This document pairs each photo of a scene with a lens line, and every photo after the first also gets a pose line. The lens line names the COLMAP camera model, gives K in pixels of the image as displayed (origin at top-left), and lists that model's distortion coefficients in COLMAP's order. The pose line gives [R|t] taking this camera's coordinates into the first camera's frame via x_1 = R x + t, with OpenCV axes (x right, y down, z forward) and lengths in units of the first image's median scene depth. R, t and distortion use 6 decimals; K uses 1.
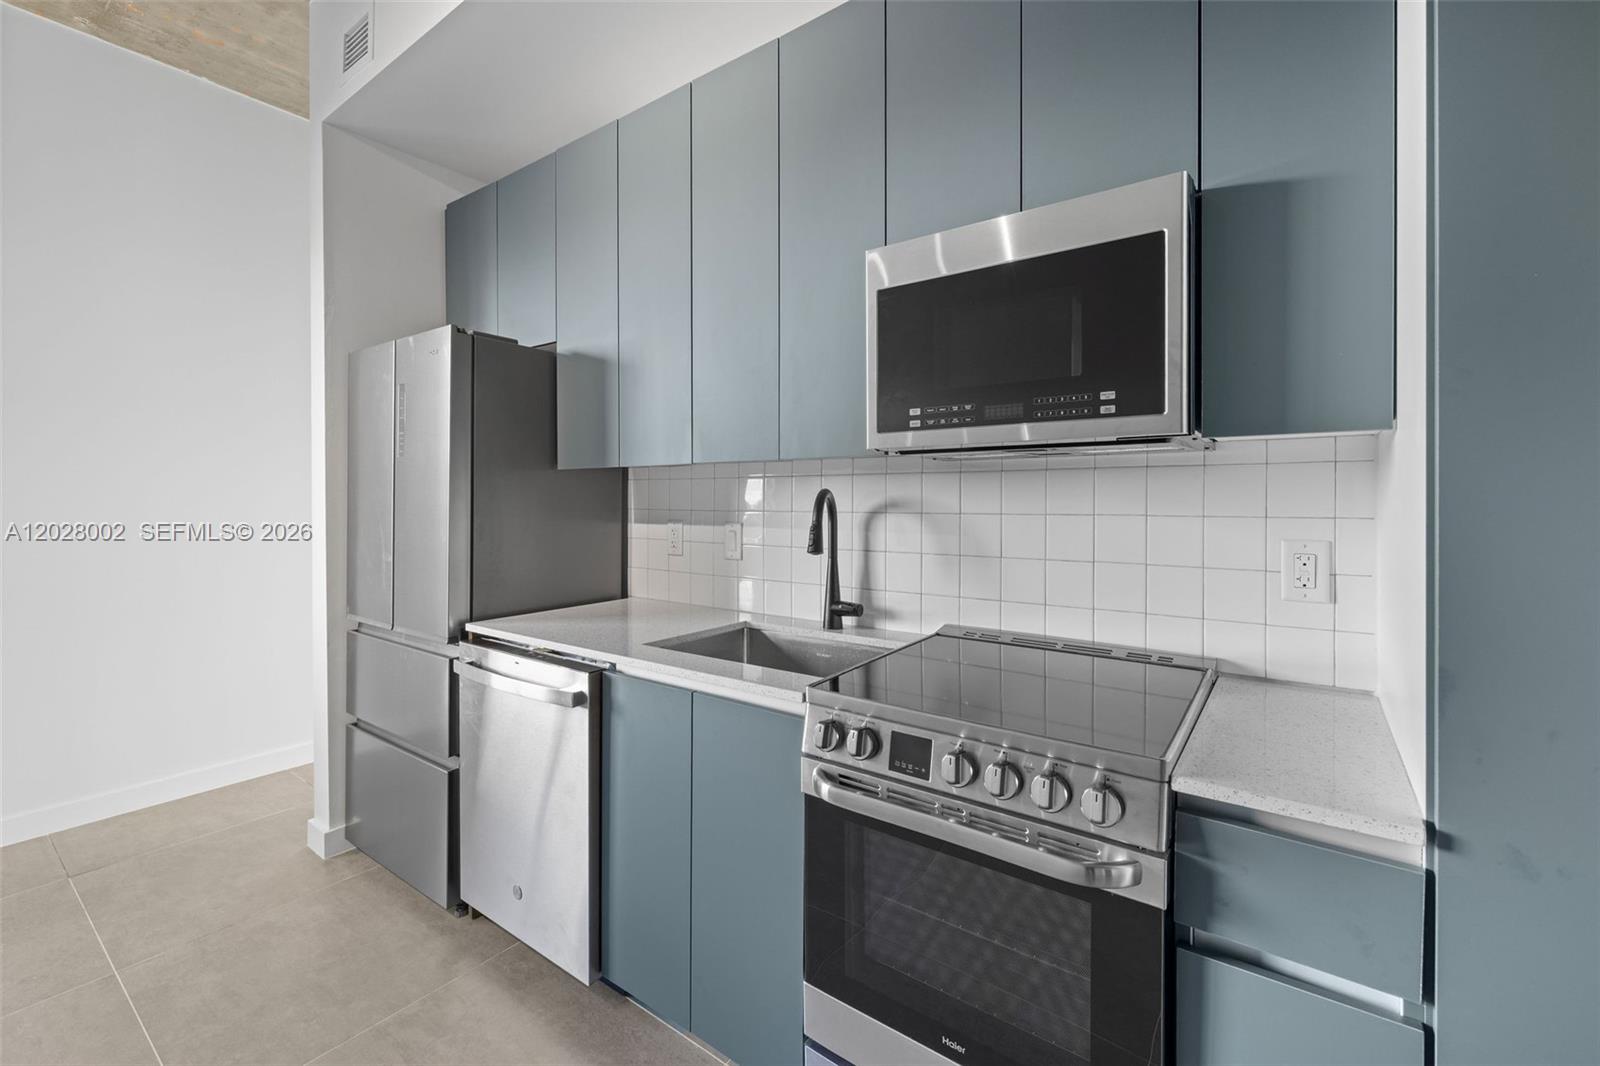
lens RADIAL K [[671.2, 0, 799.9], [0, 671.2, 504.4], [0, 0, 1]] dist [-0.002128, -0.000161]
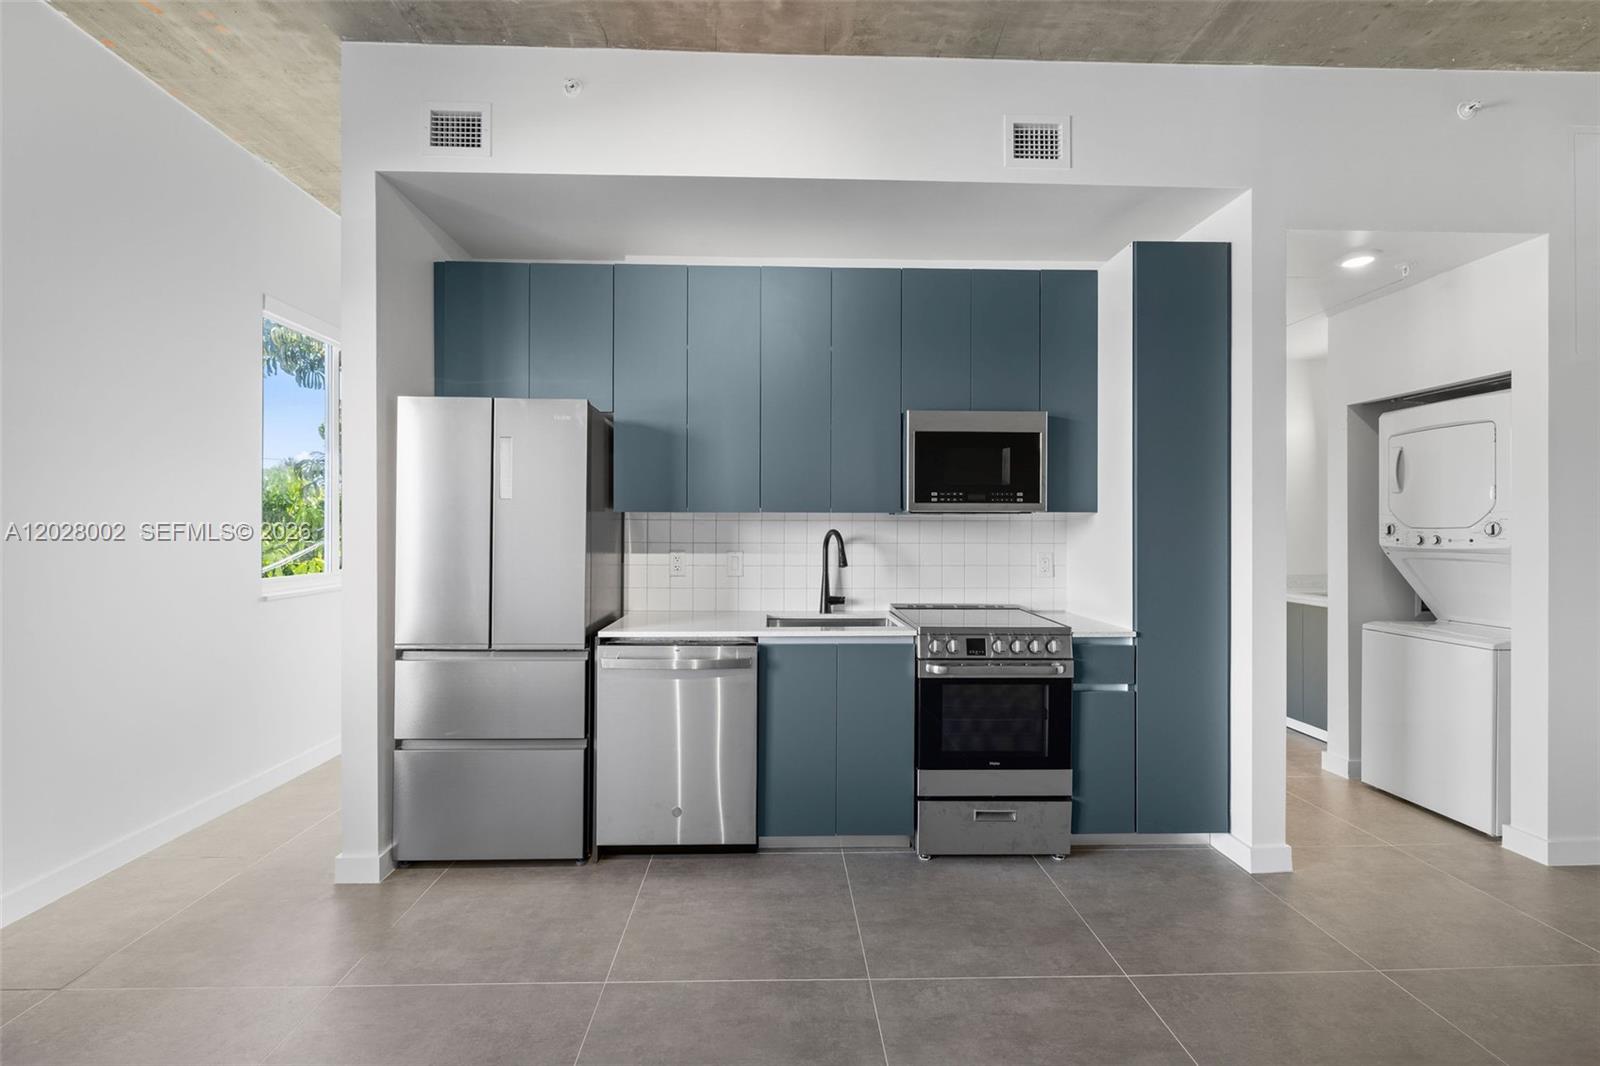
lens RADIAL K [[671.2, 0, 796.5], [0, 671.2, 529.7], [0, 0, 1]] dist [-0.002128, -0.000161]
pose [[0.787819, 0.002485, 0.615901, -1.211899], [0.001677, 0.999980, -0.006179, -0.013152], [-0.615904, 0.005901, 0.787799, -0.309094]]
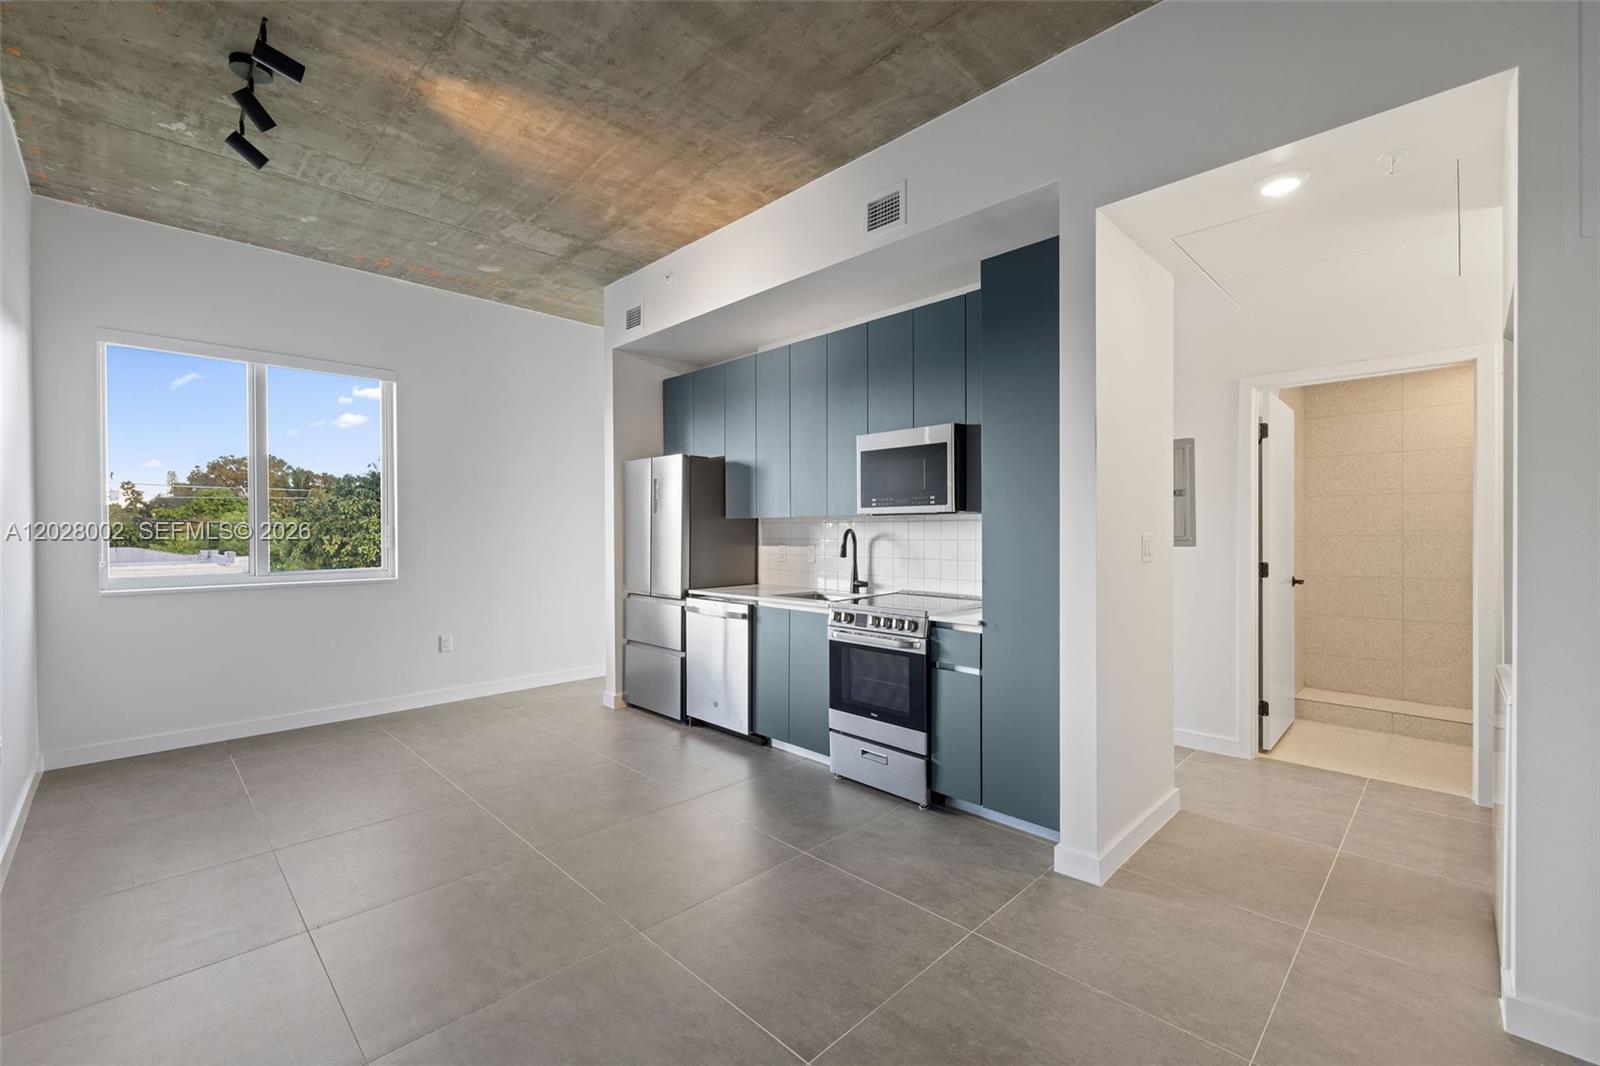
lens RADIAL K [[671.2, 0, 799.9], [0, 671.2, 537.8], [0, 0, 1]] dist [-0.002128, -0.000161]
pose [[0.988088, 0.000809, -0.153885, 0.242565], [-0.000591, 0.999999, 0.001458, 0.003797], [0.153886, -0.001349, 0.988088, -1.358188]]
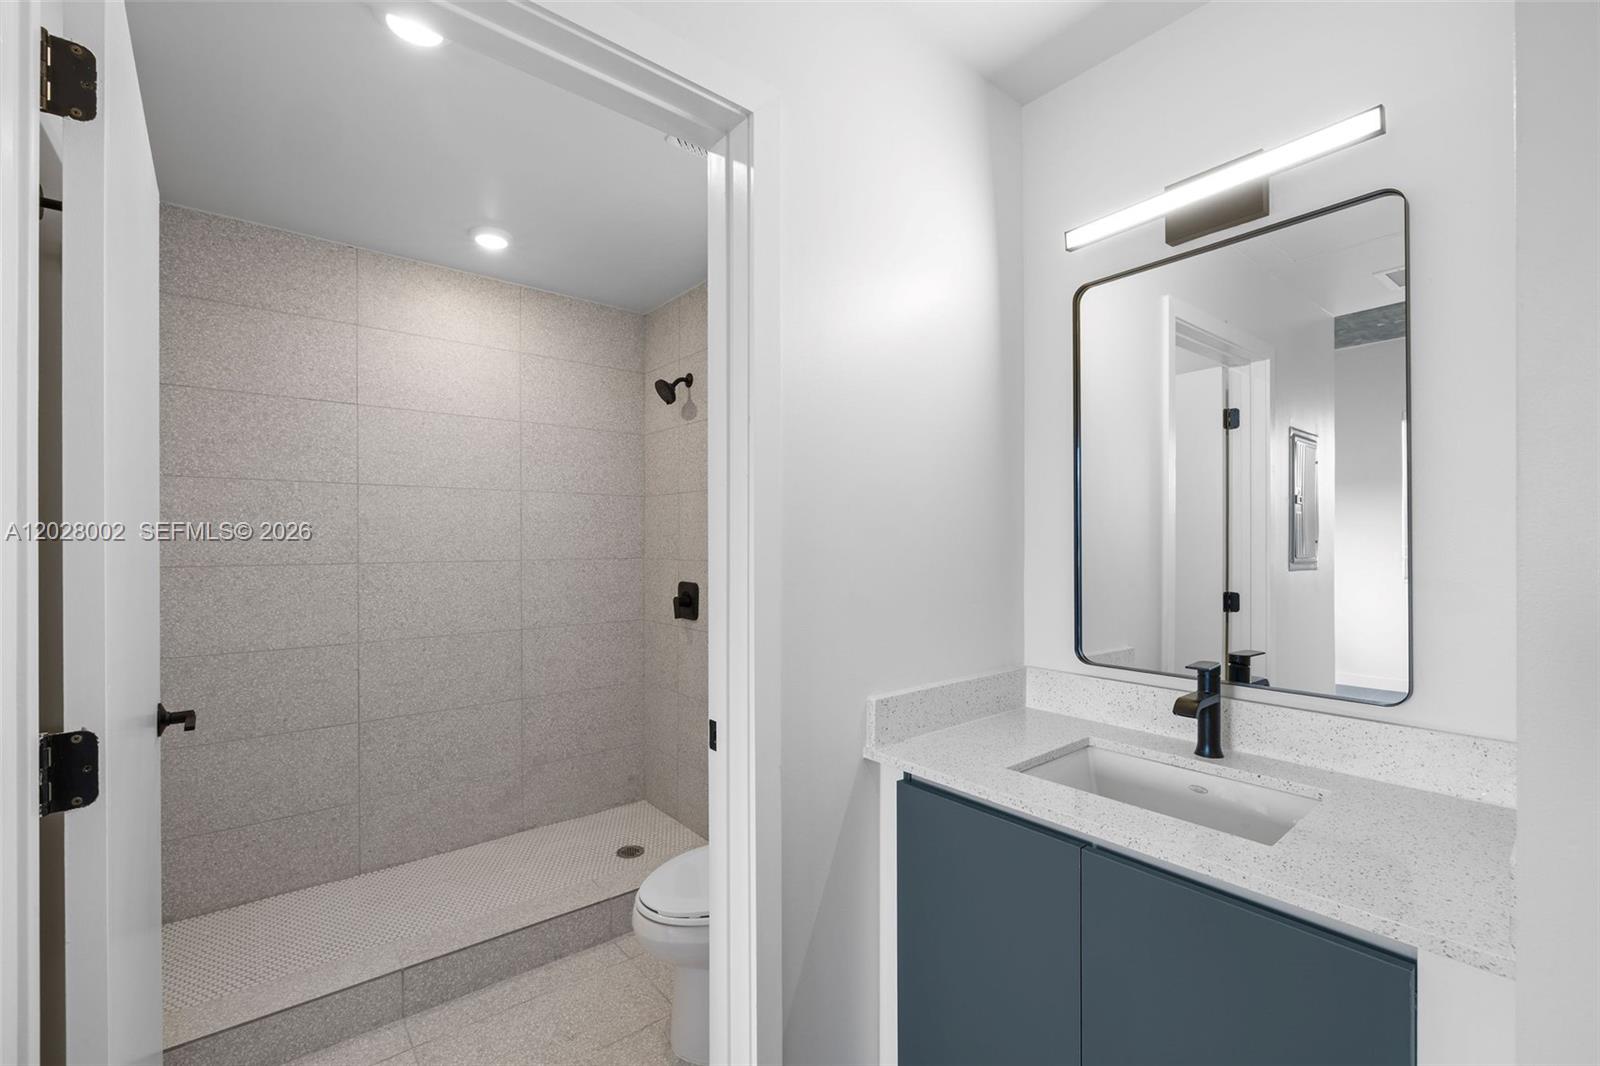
lens RADIAL K [[671.2, 0, 784.6], [0, 671.2, 542.5], [0, 0, 1]] dist [-0.002128, -0.000161]
pose [[0.260489, 0.003041, 0.965472, 1.165812], [0.007450, 0.999959, -0.005160, -0.036260], [-0.965448, 0.008537, 0.260455, 0.609586]]
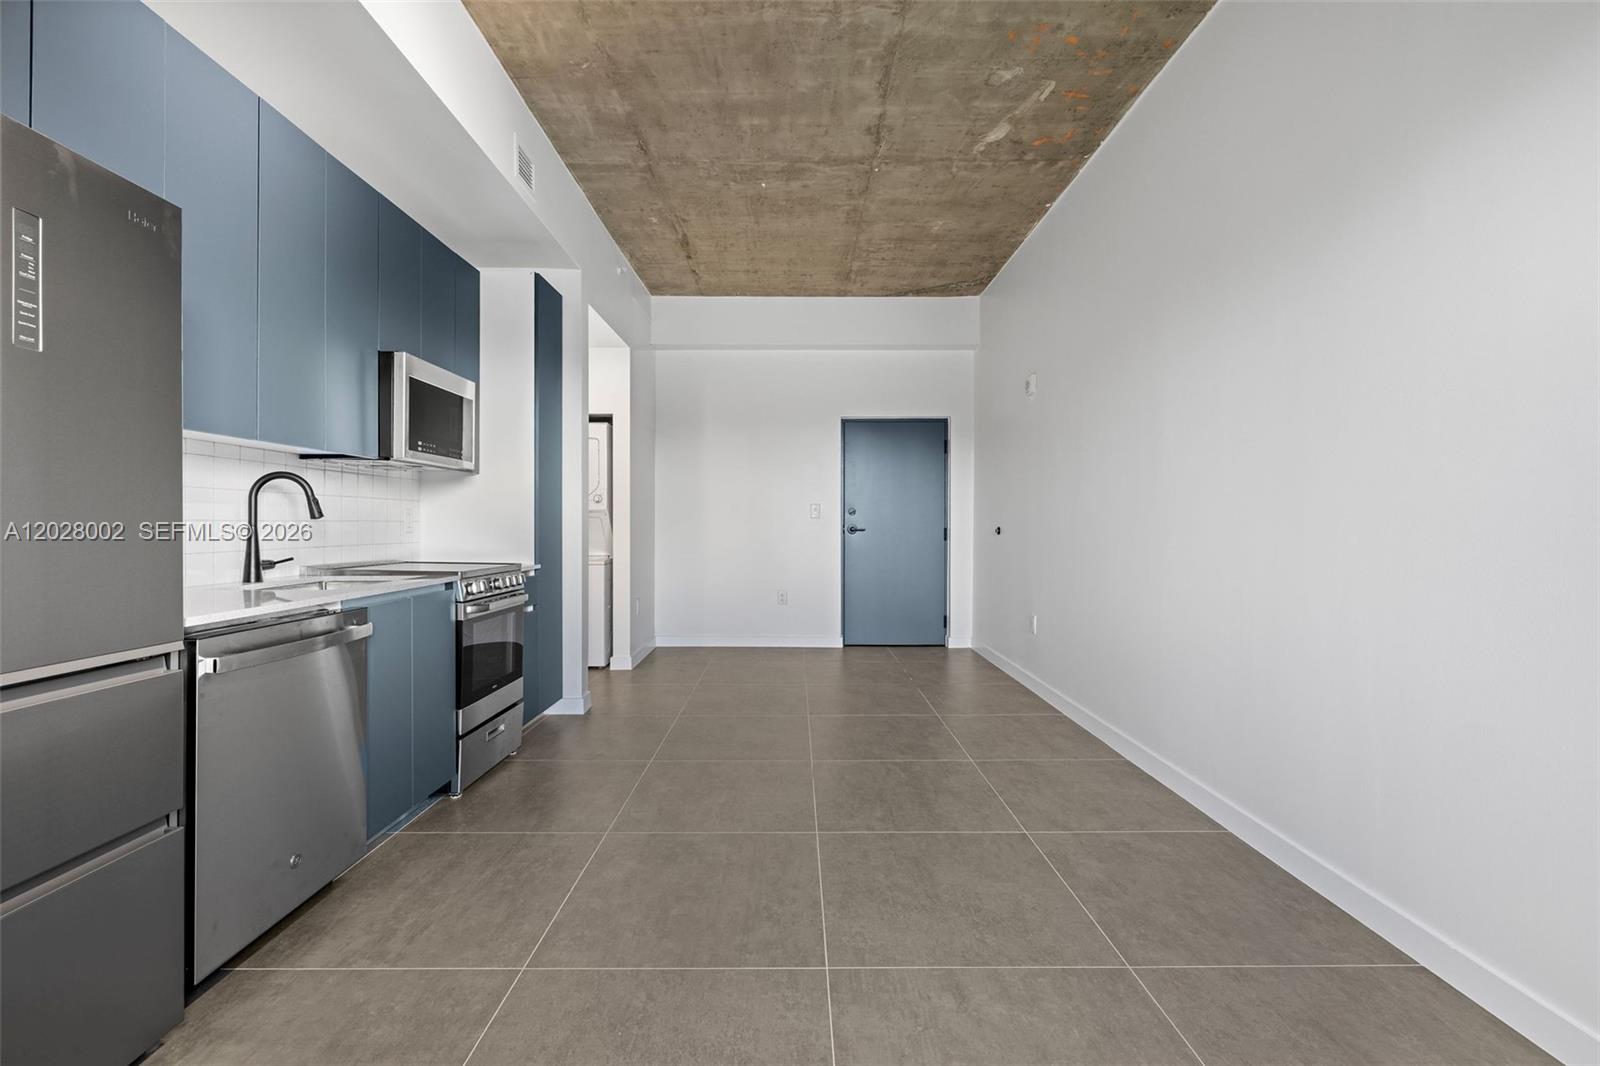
lens RADIAL K [[671.2, 0, 792.4], [0, 671.2, 523.7], [0, 0, 1]] dist [-0.002128, -0.000161]
pose [[-0.586653, 0.000963, 0.809838, -1.819152], [0.006430, 0.999973, 0.003469, 0.091003], [-0.809813, 0.007242, -0.586644, 1.083991]]
